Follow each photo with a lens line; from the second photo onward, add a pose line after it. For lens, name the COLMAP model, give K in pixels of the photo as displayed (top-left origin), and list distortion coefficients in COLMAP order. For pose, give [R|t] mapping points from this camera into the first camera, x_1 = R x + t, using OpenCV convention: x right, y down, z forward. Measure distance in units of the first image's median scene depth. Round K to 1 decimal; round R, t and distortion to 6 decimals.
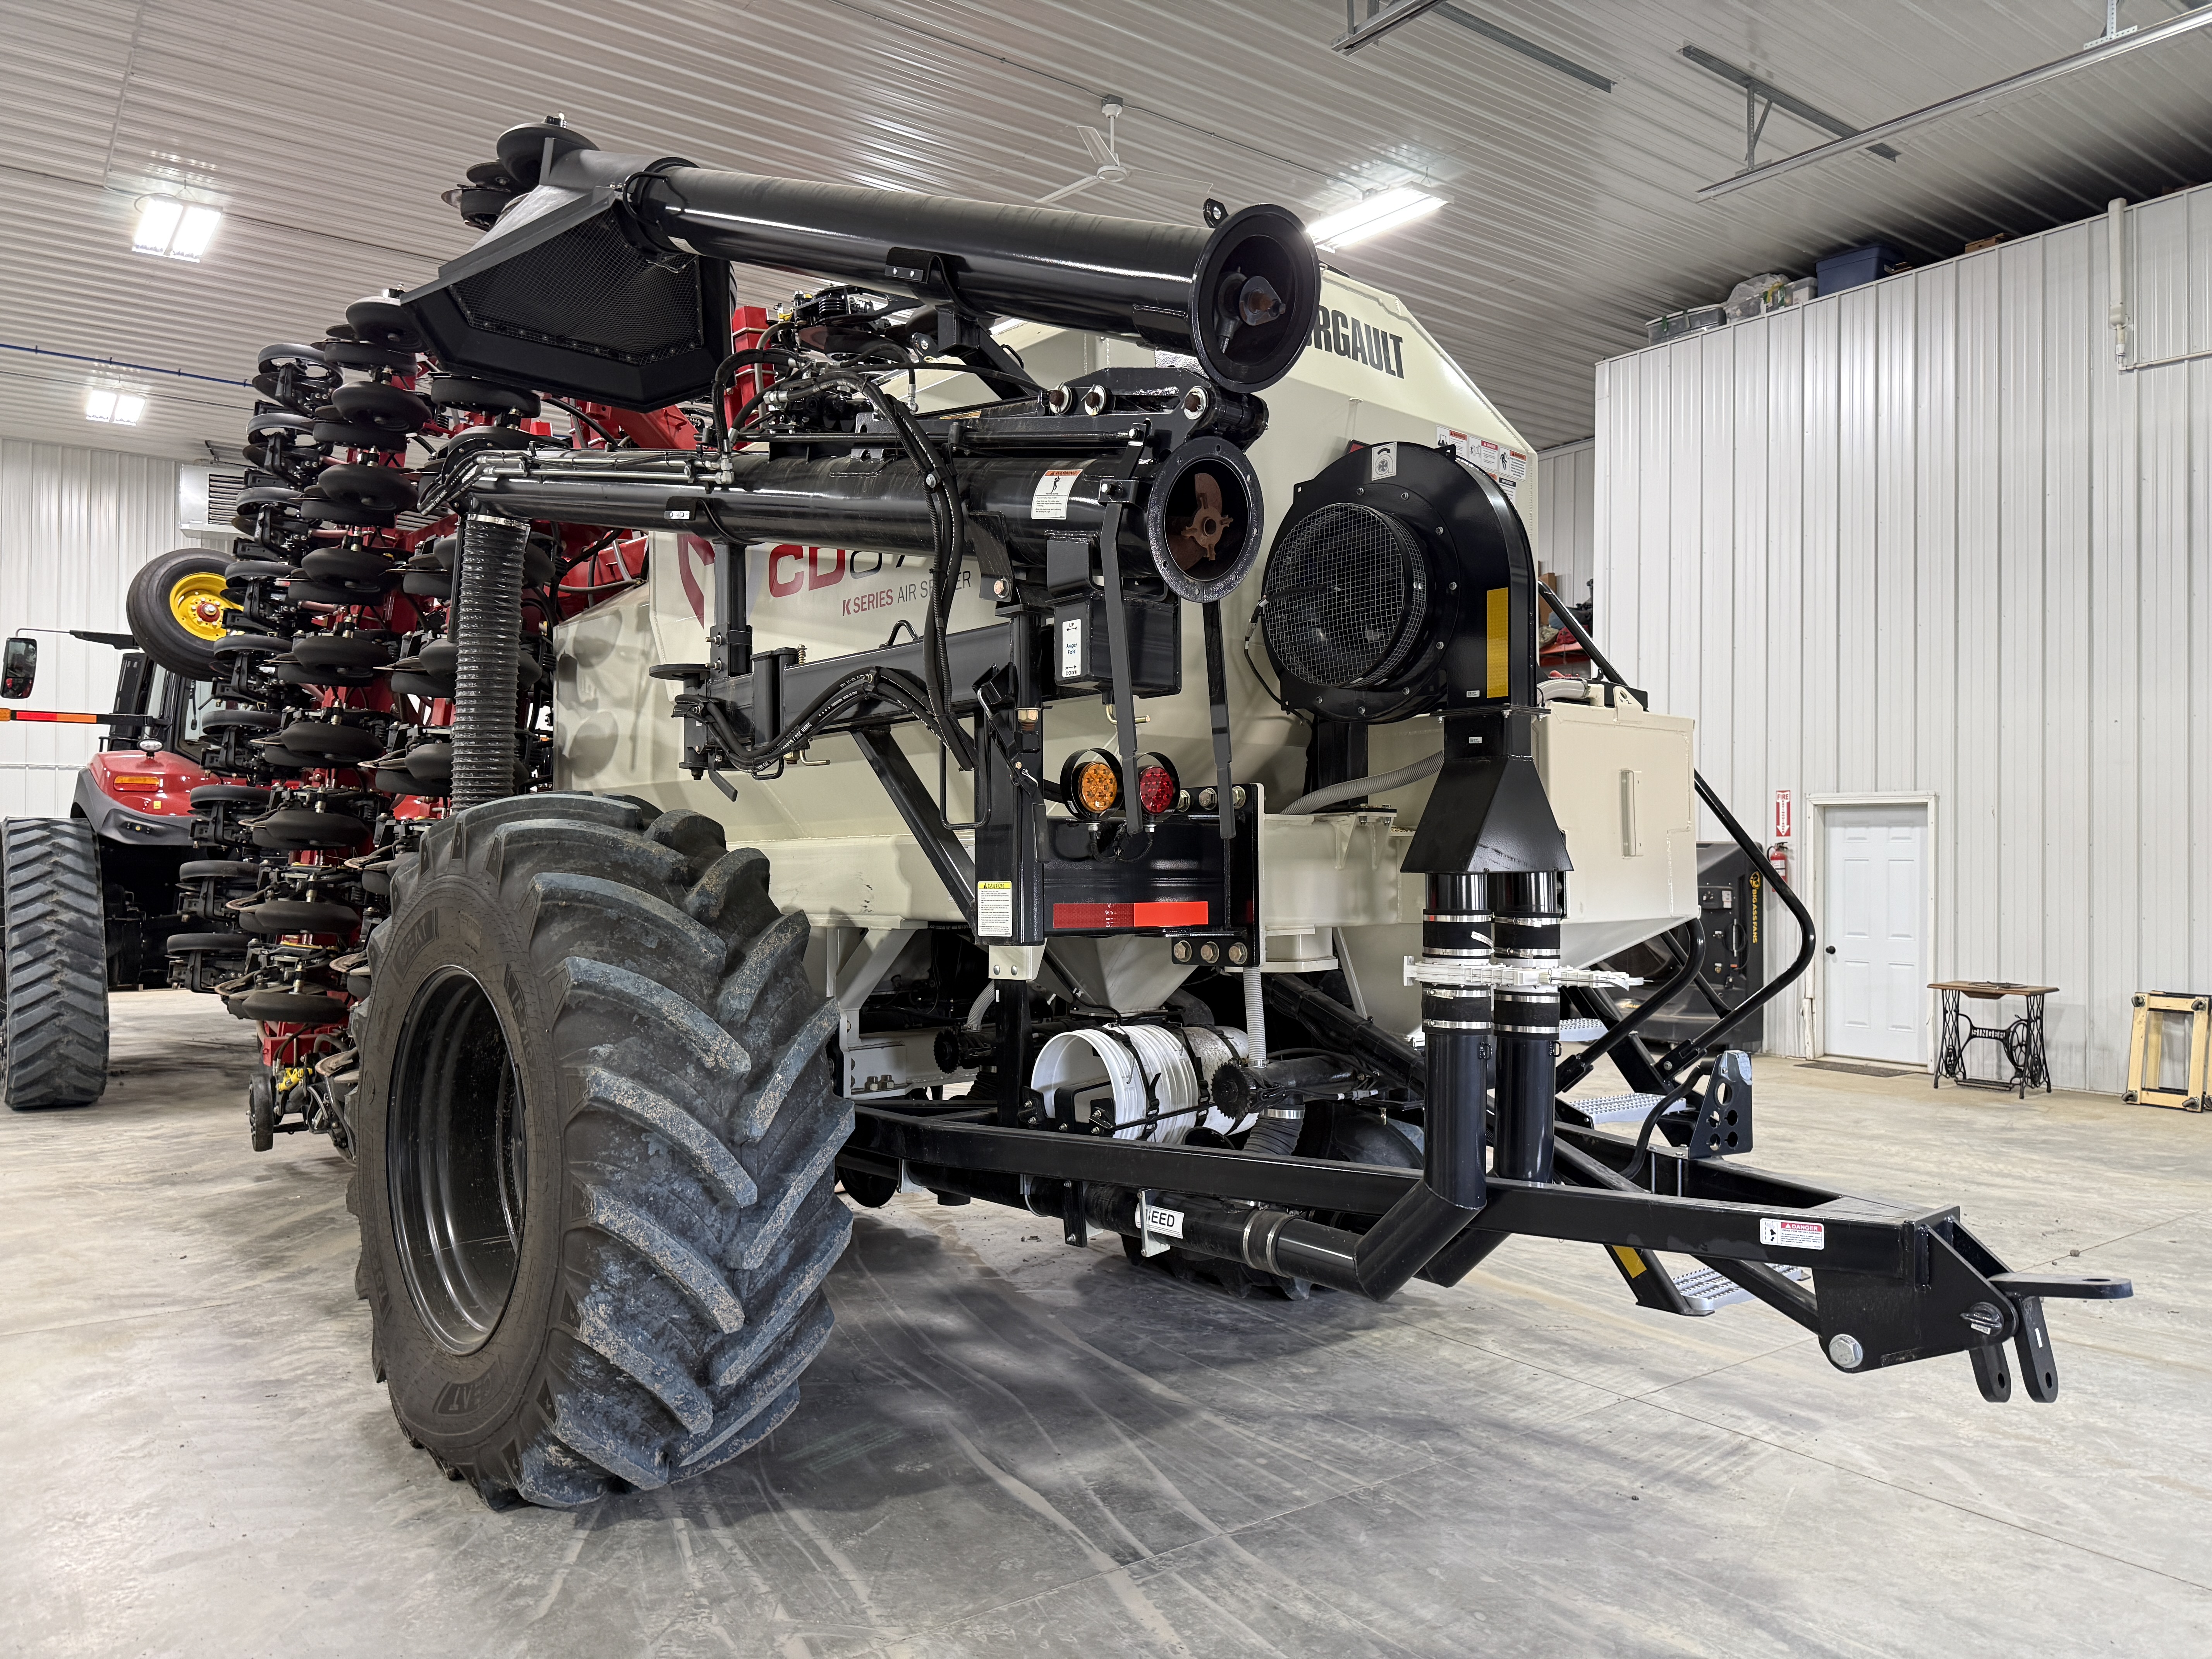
lens RADIAL K [[1575.1, 0, 1106.0], [0, 1575.1, 829.5], [0, 0, 1]] dist [0.077770, -0.123902]
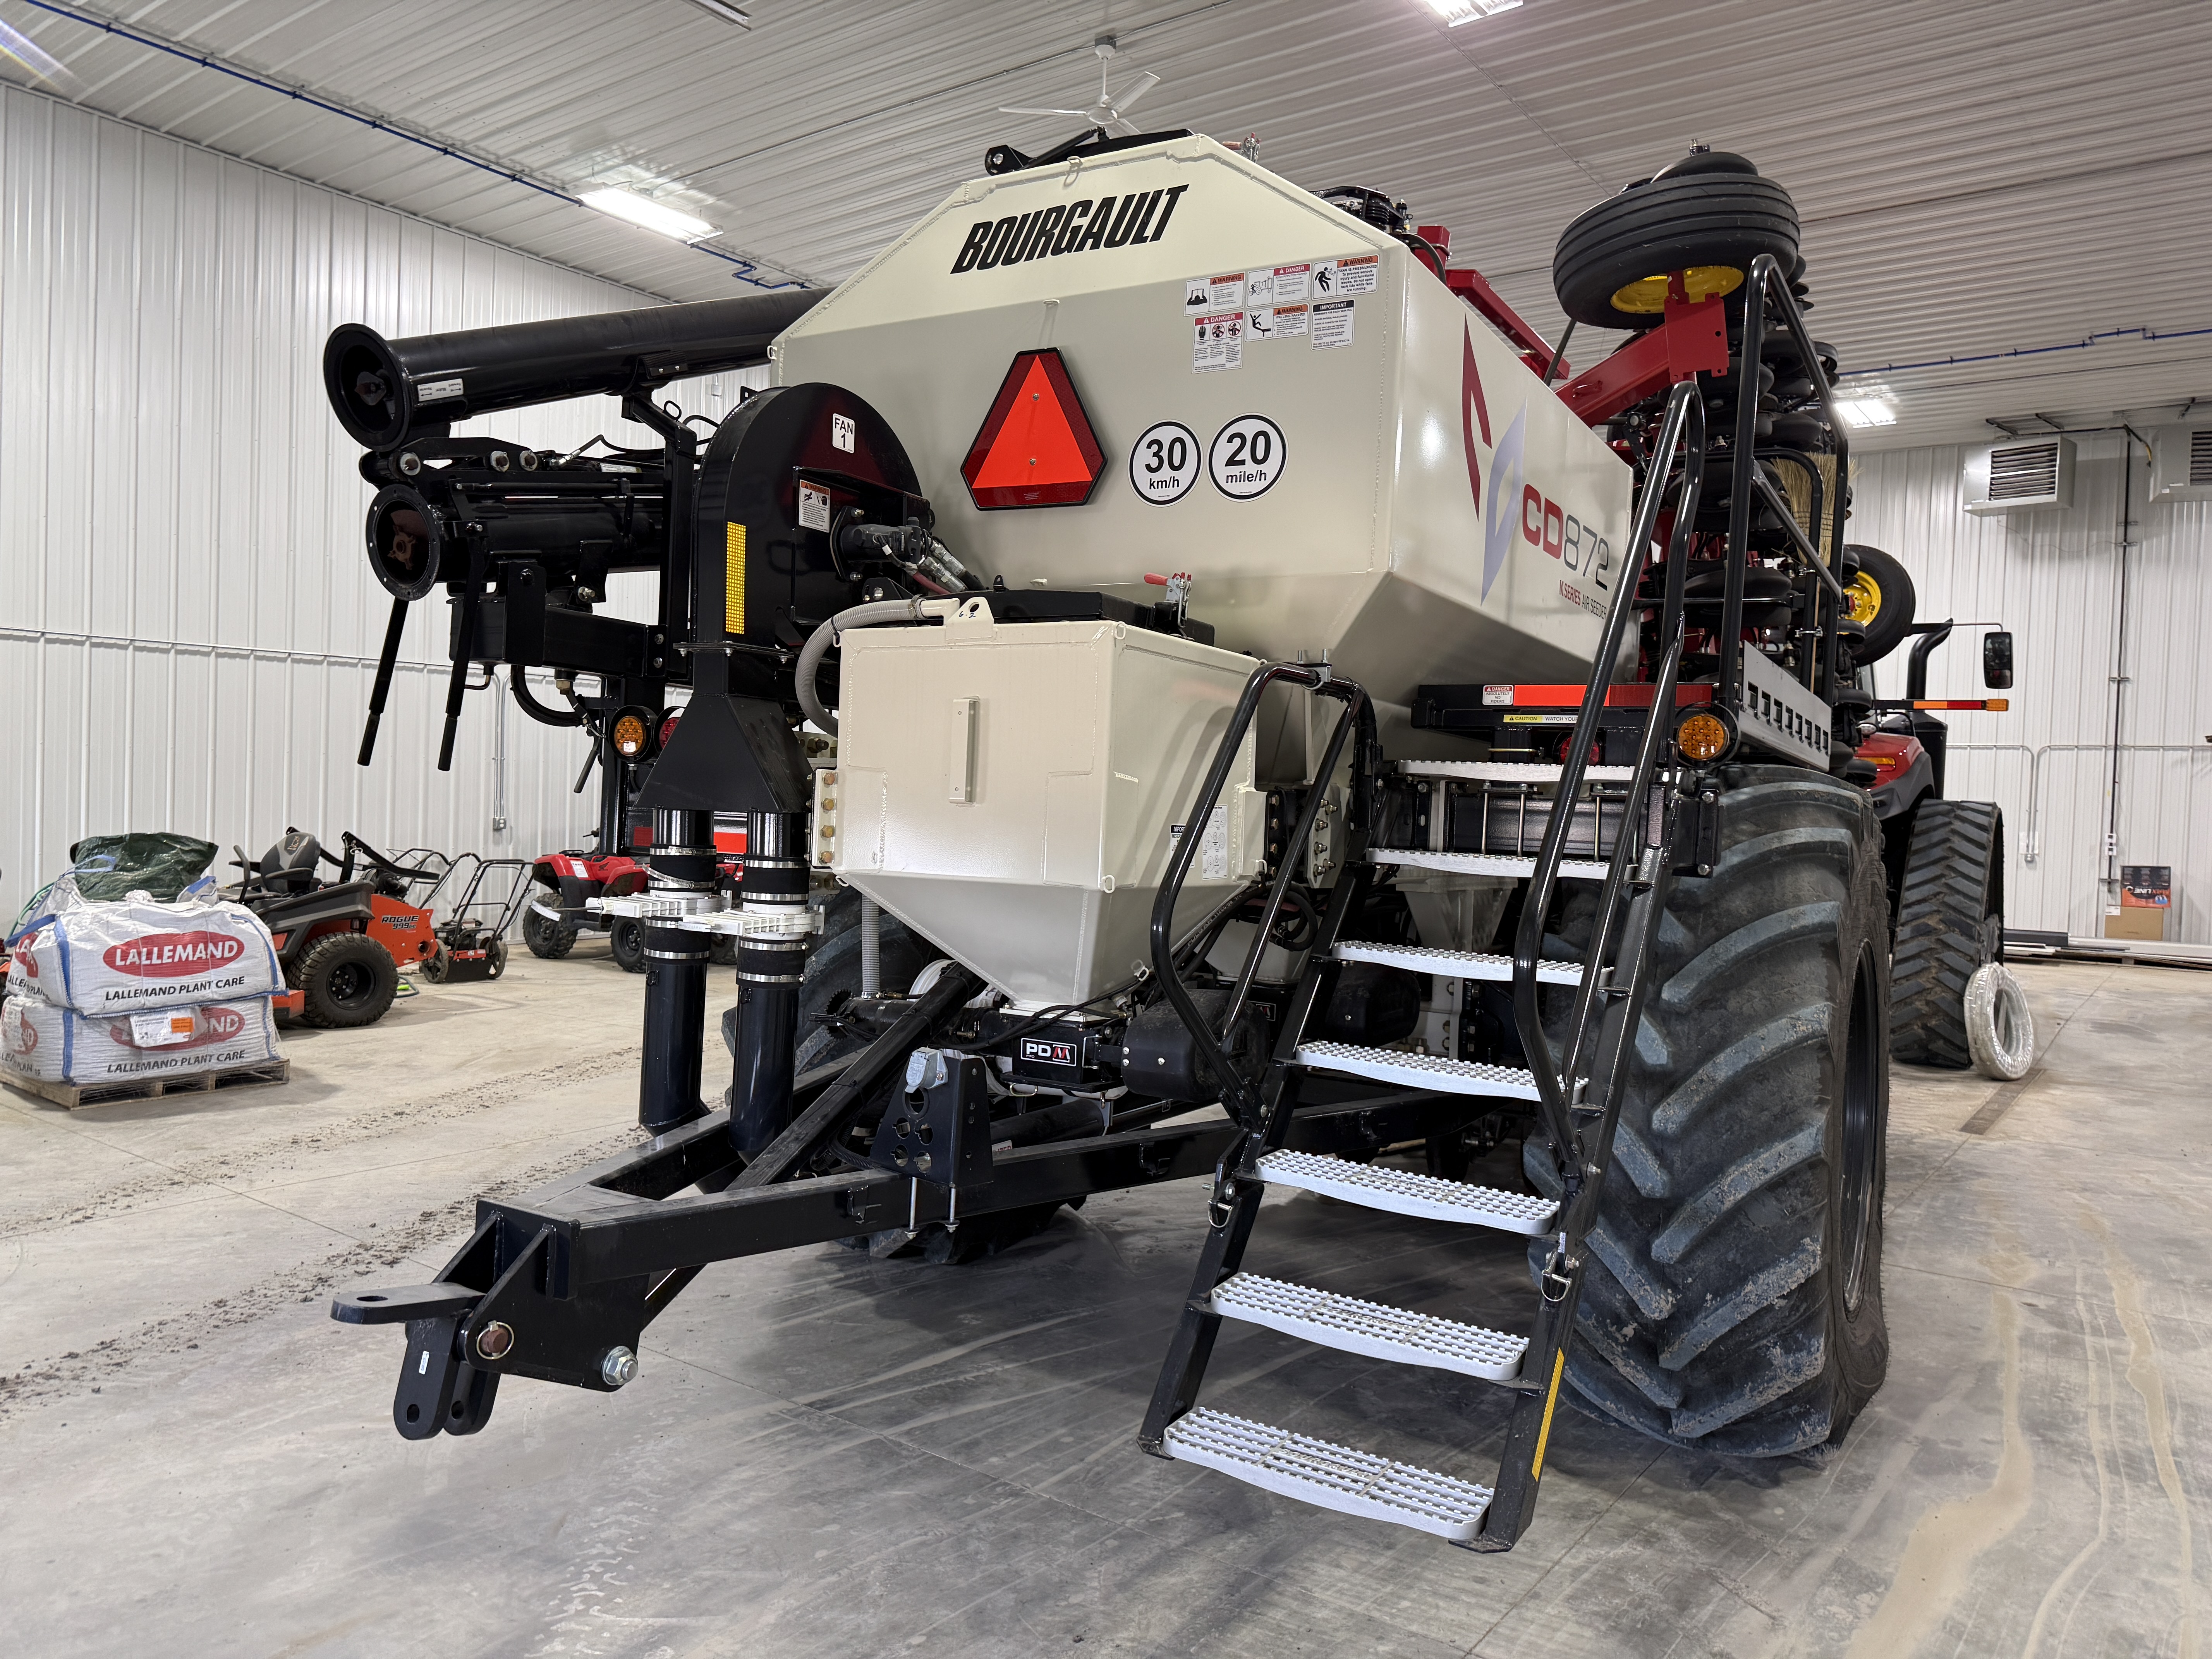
lens RADIAL K [[1566.3, 0, 1103.7], [0, 1566.3, 834.8], [0, 0, 1]] dist [0.005496, -0.017347]
pose [[0.295643, 0.033573, -0.954708, 0.973800], [-0.018847, 0.999393, 0.029308, 0.006819], [0.955112, 0.009329, 0.296097, 0.728676]]
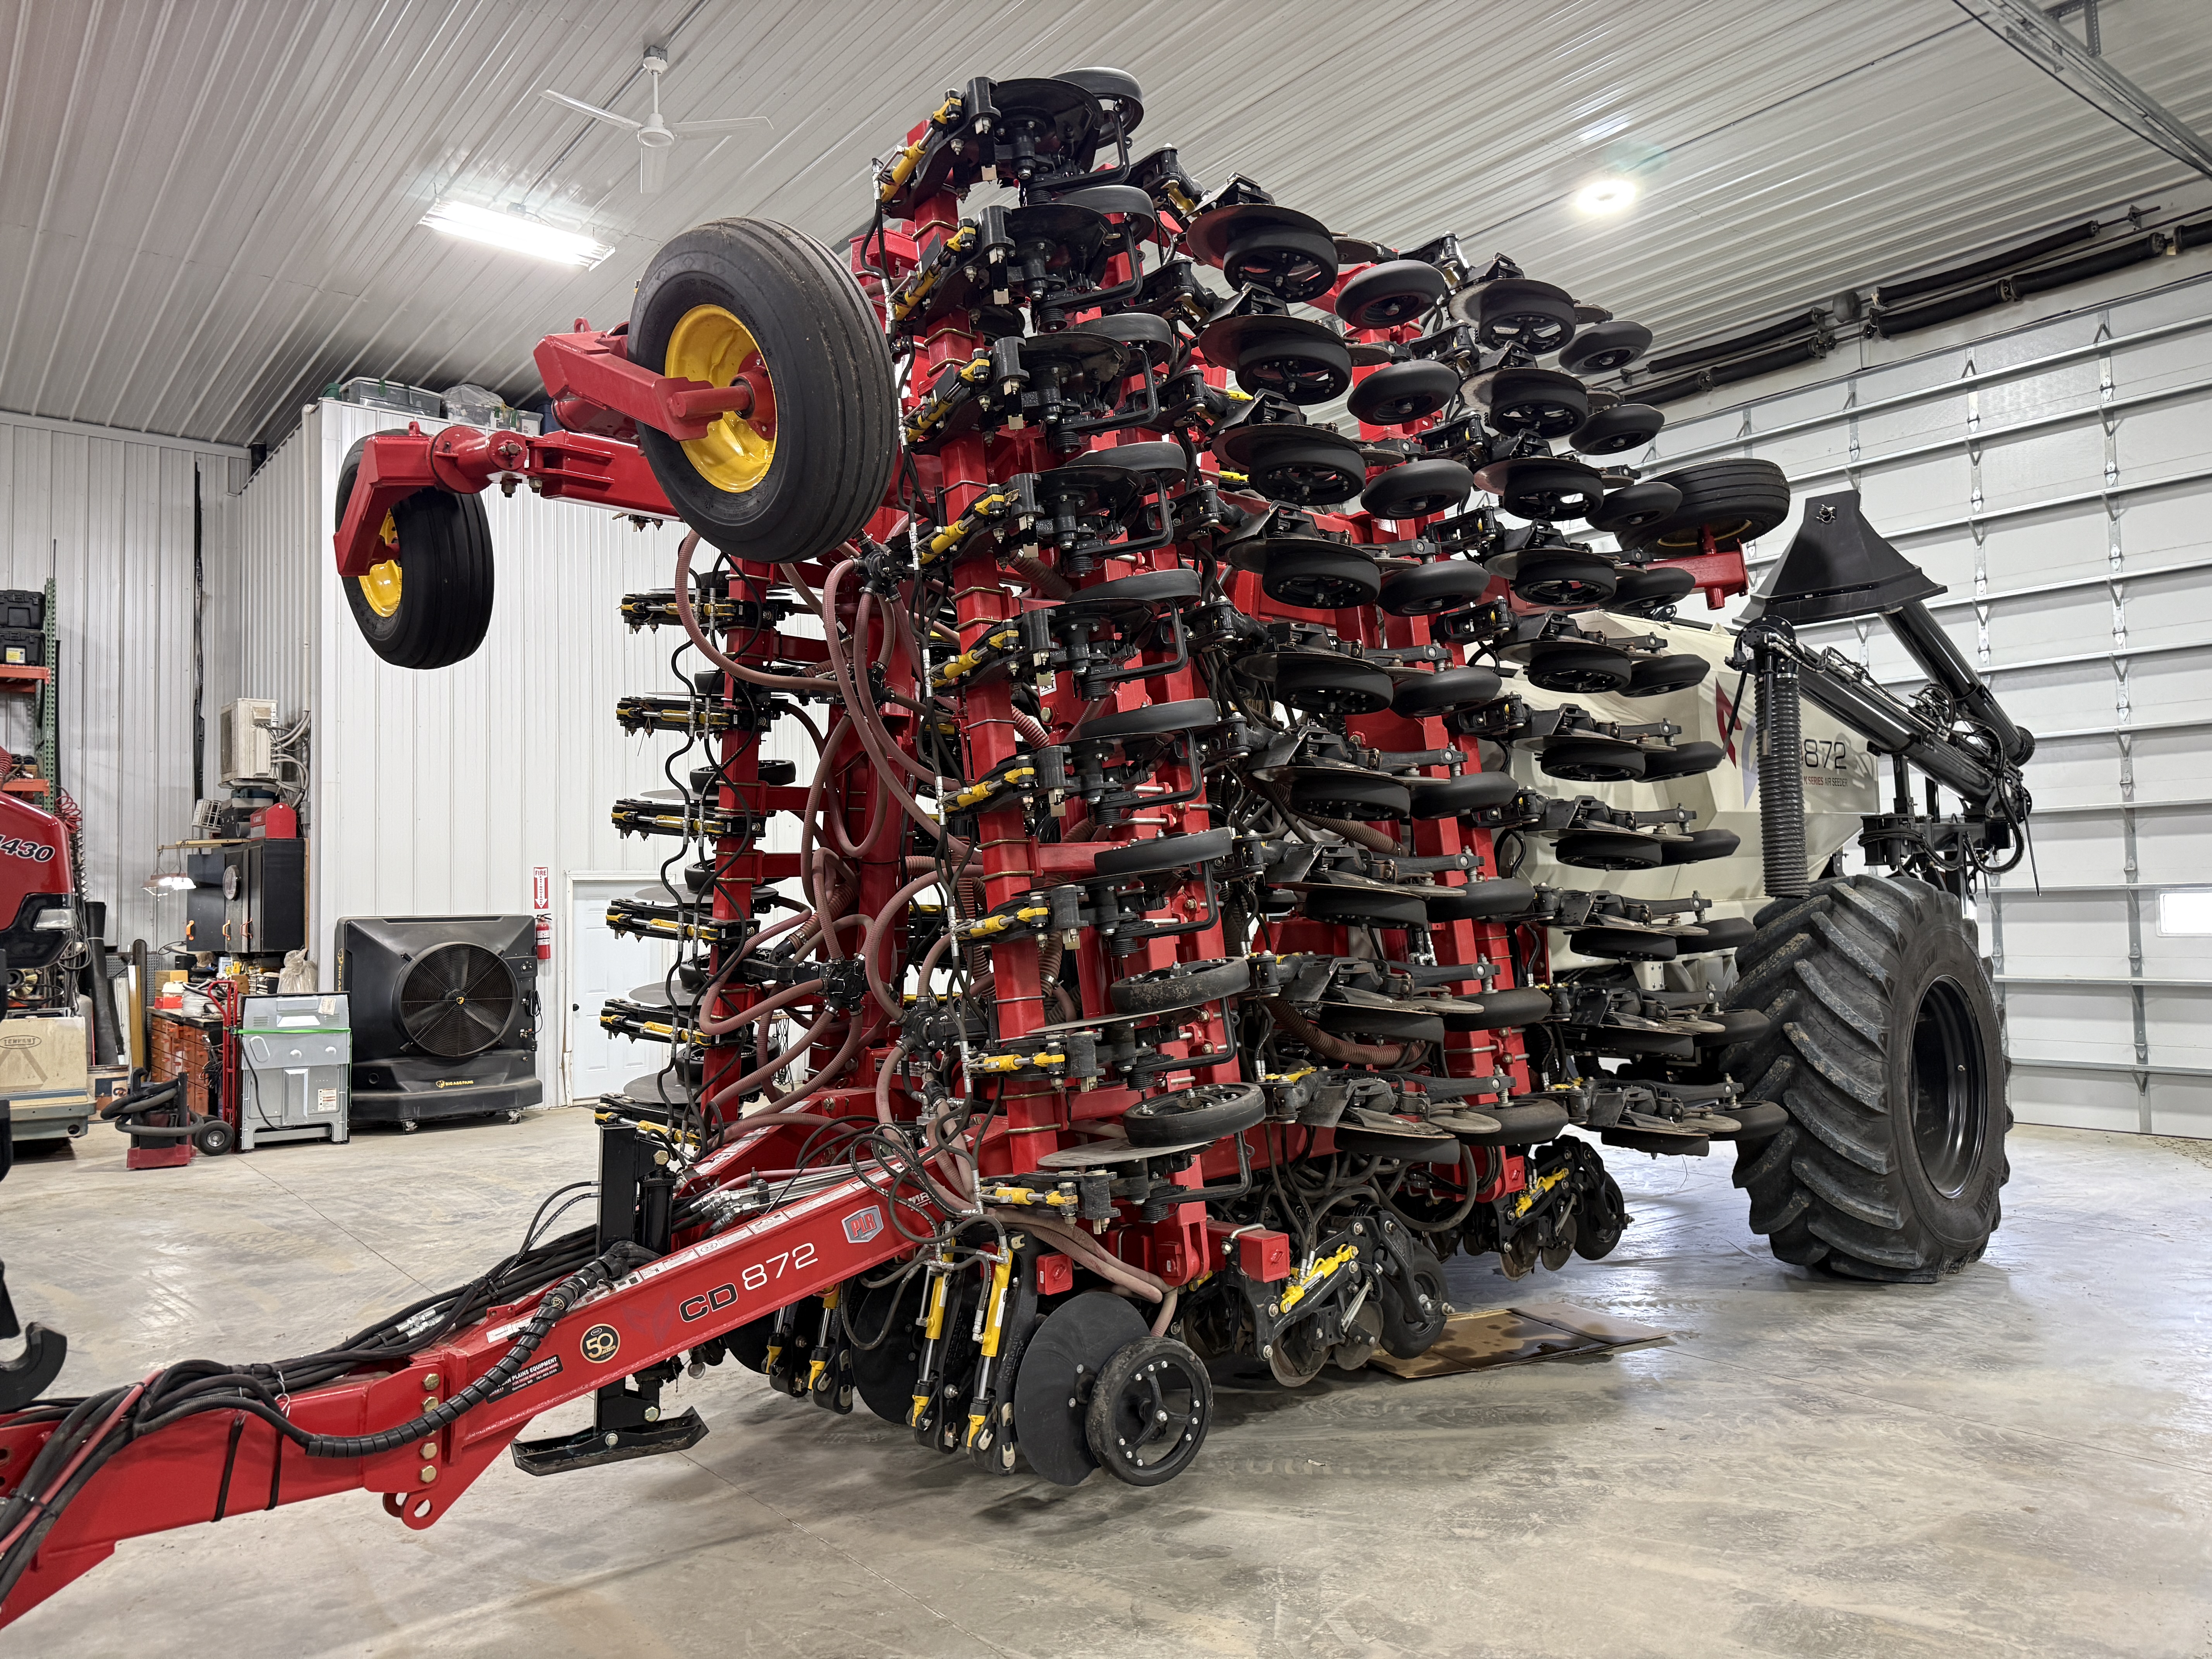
lens RADIAL K [[1566.3, 0, 1103.7], [0, 1566.3, 834.8], [0, 0, 1]] dist [0.005496, -0.017347]
pose [[-0.035398, 0.039892, 0.998577, -1.985499], [0.007396, 0.999186, -0.039655, -0.002564], [-0.999346, 0.005981, -0.035664, 1.890790]]
